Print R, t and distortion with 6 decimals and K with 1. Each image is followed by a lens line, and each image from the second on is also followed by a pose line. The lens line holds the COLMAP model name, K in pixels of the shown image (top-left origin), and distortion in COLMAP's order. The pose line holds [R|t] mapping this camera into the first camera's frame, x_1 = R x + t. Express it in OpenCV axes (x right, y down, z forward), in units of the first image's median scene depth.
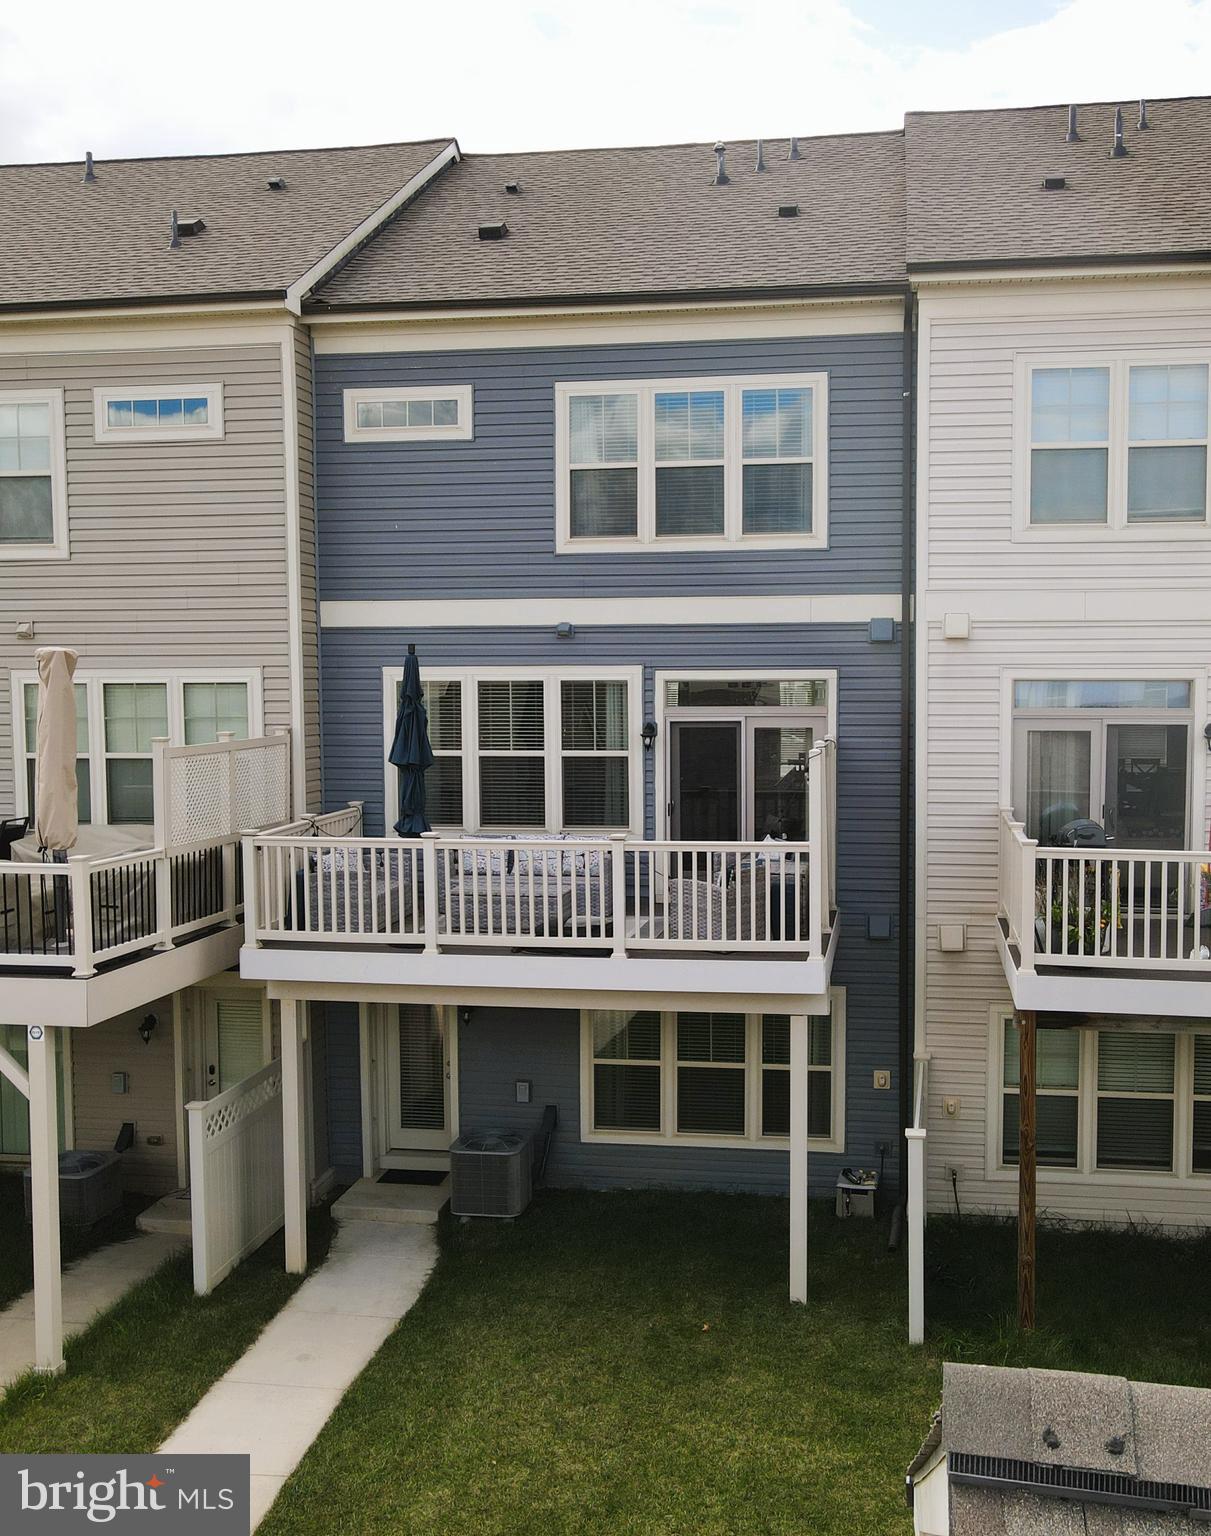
lens RADIAL K [[1452.7, 0, 742.5], [0, 1452.7, 754.9], [0, 0, 1]] dist [-0.010863, 0.000000]
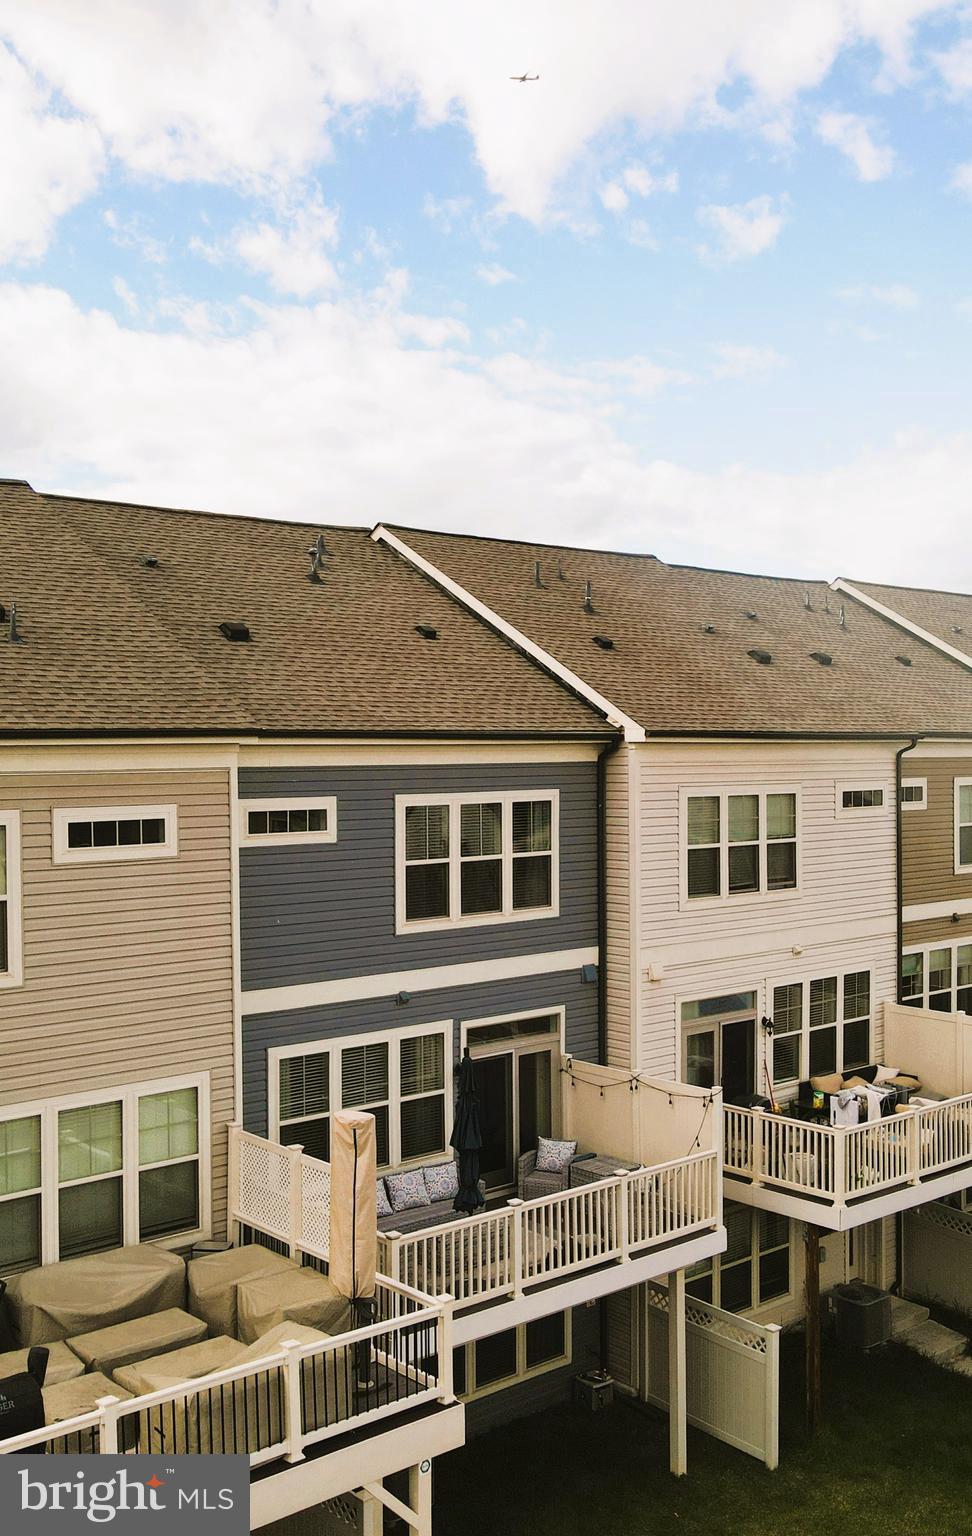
lens RADIAL K [[1432.9, 0, 485.9], [0, 1432.9, 771.6], [0, 0, 1]] dist [0.007141, 0.000000]
pose [[0.672857, -0.007323, 0.739736, -0.972546], [0.043436, 0.998617, -0.029623, -0.238989], [-0.738496, 0.052063, 0.672245, 0.138269]]
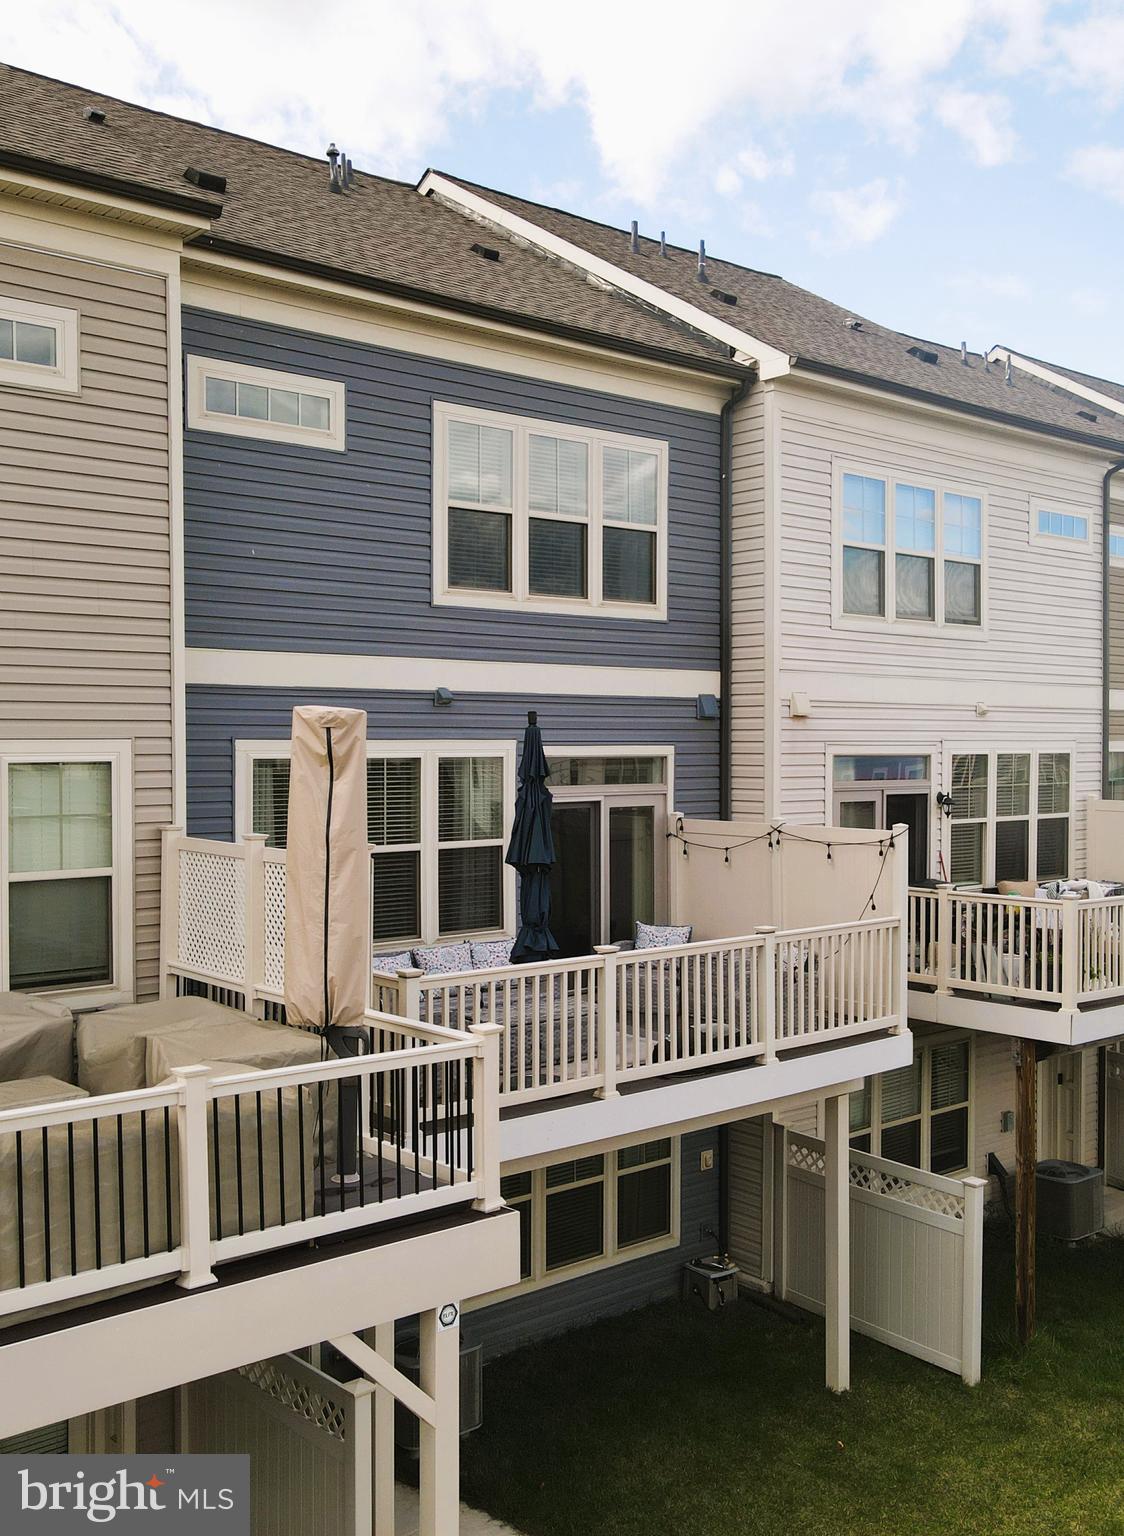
lens RADIAL K [[1448.9, 0, 565.6], [0, 1448.9, 758.0], [0, 0, 1]] dist [-0.003220, 0.000000]
pose [[0.673409, -0.003798, 0.739261, -0.699633], [0.037099, 0.998900, -0.028663, -0.024934], [-0.738339, 0.046728, 0.672809, 0.396744]]
